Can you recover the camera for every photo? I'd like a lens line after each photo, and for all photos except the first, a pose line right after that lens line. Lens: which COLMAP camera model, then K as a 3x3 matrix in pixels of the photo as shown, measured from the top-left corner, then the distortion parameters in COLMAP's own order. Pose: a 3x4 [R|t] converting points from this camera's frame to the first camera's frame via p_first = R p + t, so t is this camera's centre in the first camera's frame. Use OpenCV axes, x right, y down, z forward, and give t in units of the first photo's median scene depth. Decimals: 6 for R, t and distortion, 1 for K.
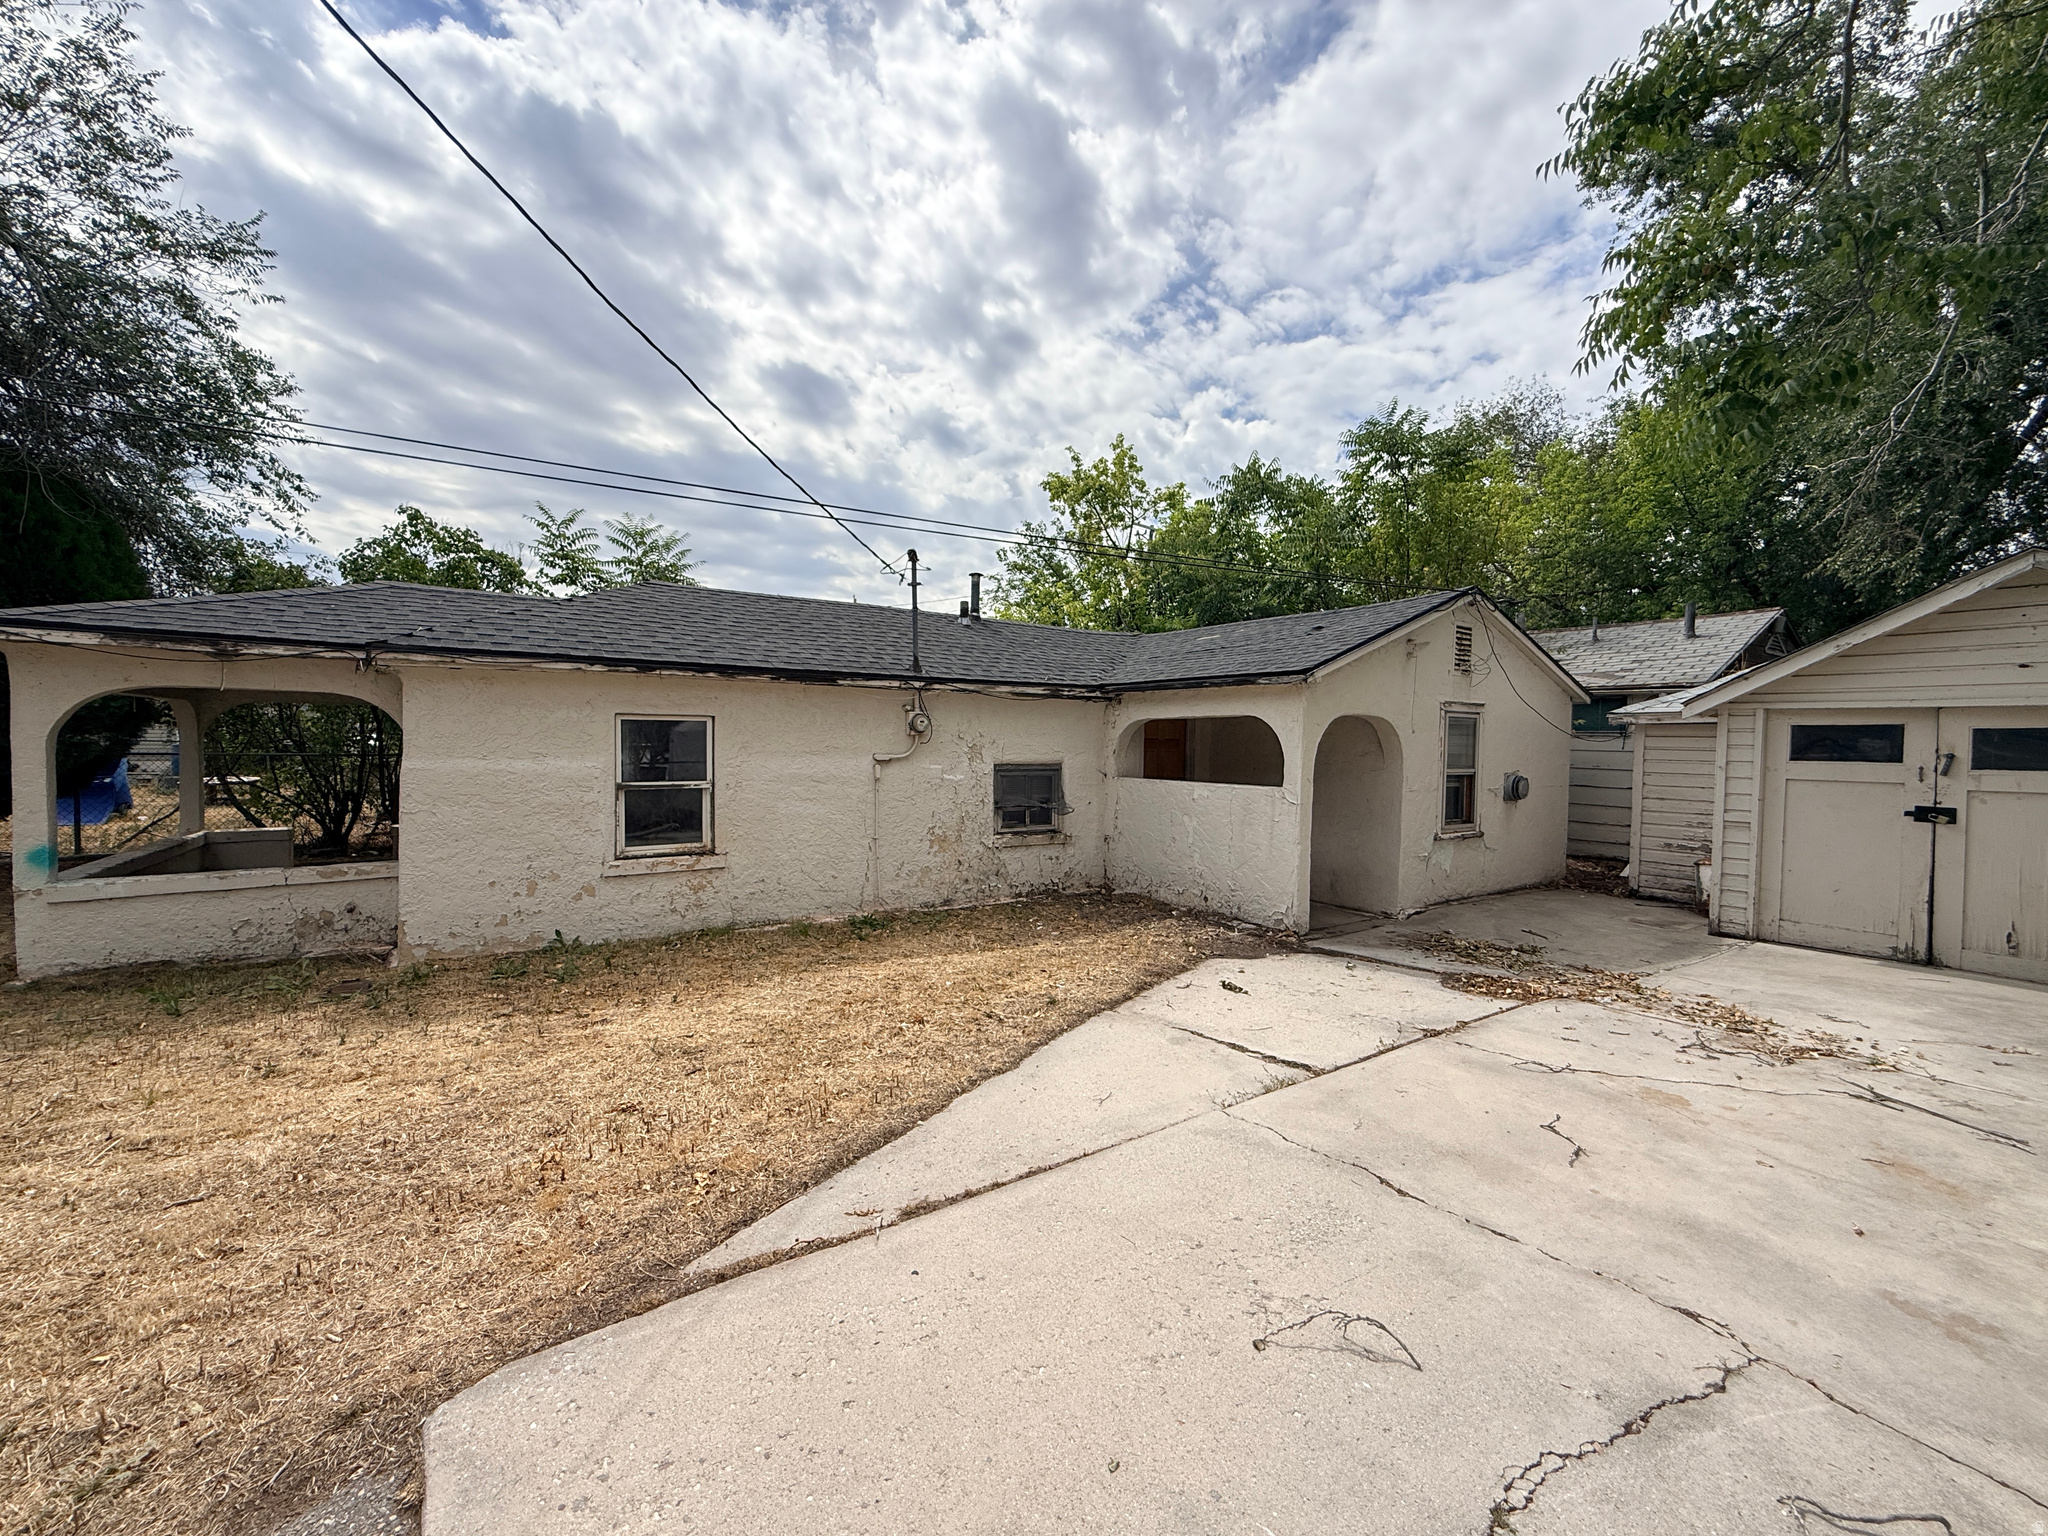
lens RADIAL K [[817.0, 0, 1021.1], [0, 817.0, 762.8], [0, 0, 1]] dist [0.001443, -0.000611]
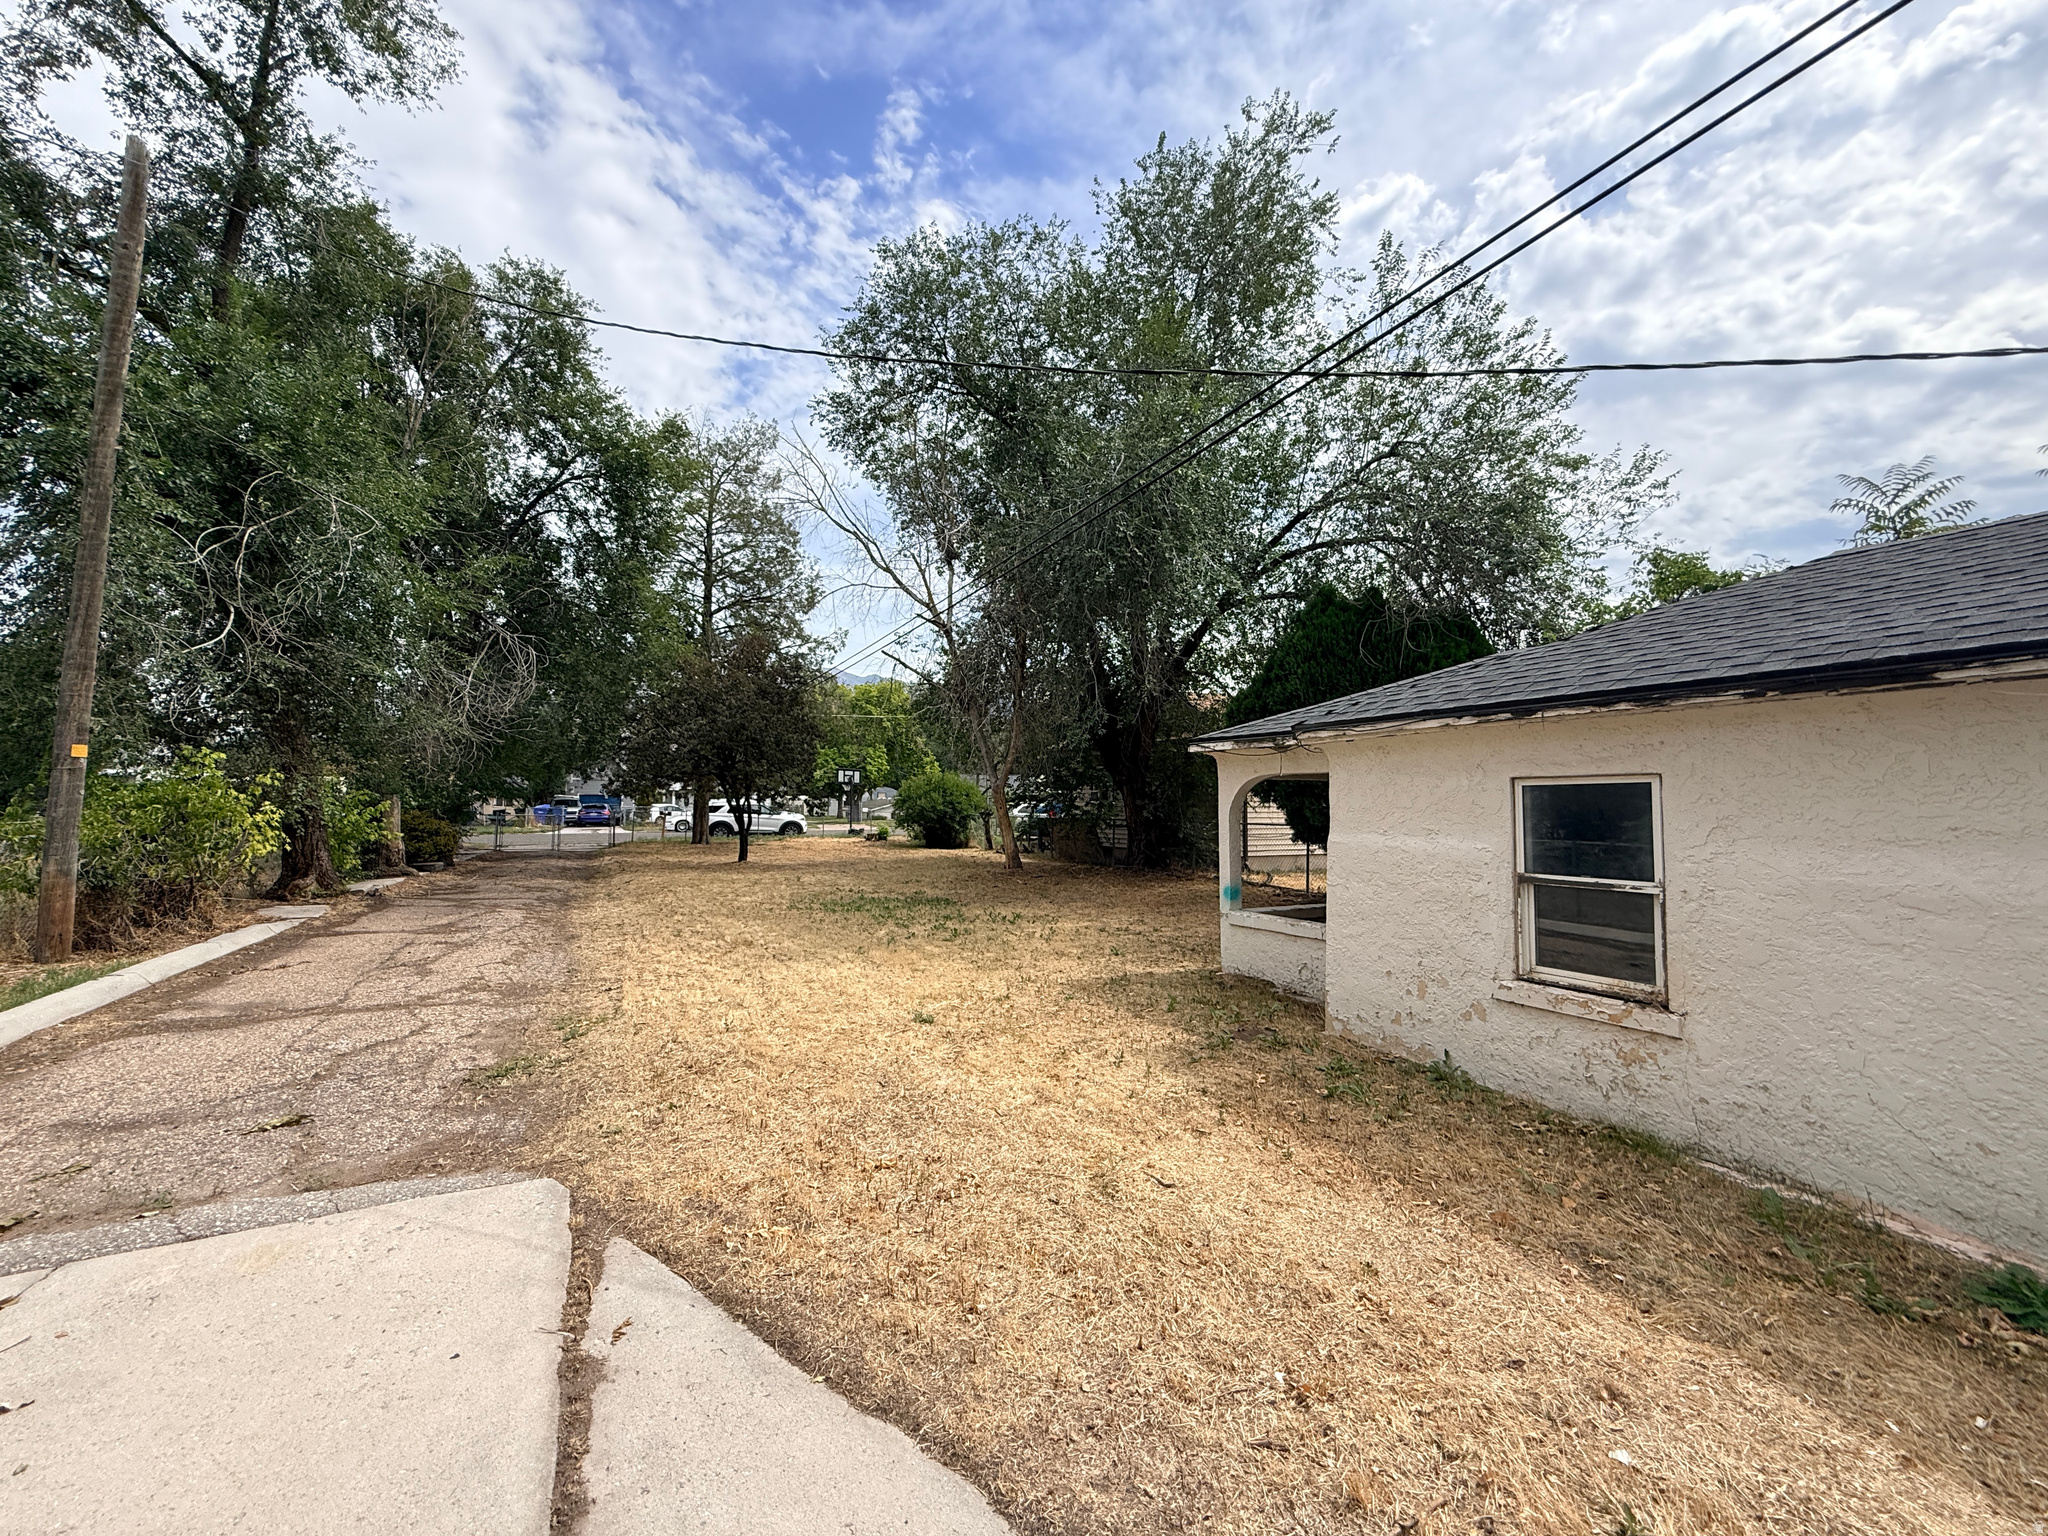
lens RADIAL K [[817.0, 0, 1021.1], [0, 817.0, 762.8], [0, 0, 1]] dist [0.001443, -0.000611]
pose [[-0.128828, -0.066253, -0.989451, 0.306593], [-0.033826, 0.997479, -0.062386, -0.013616], [0.991090, 0.025432, -0.130744, 0.692506]]
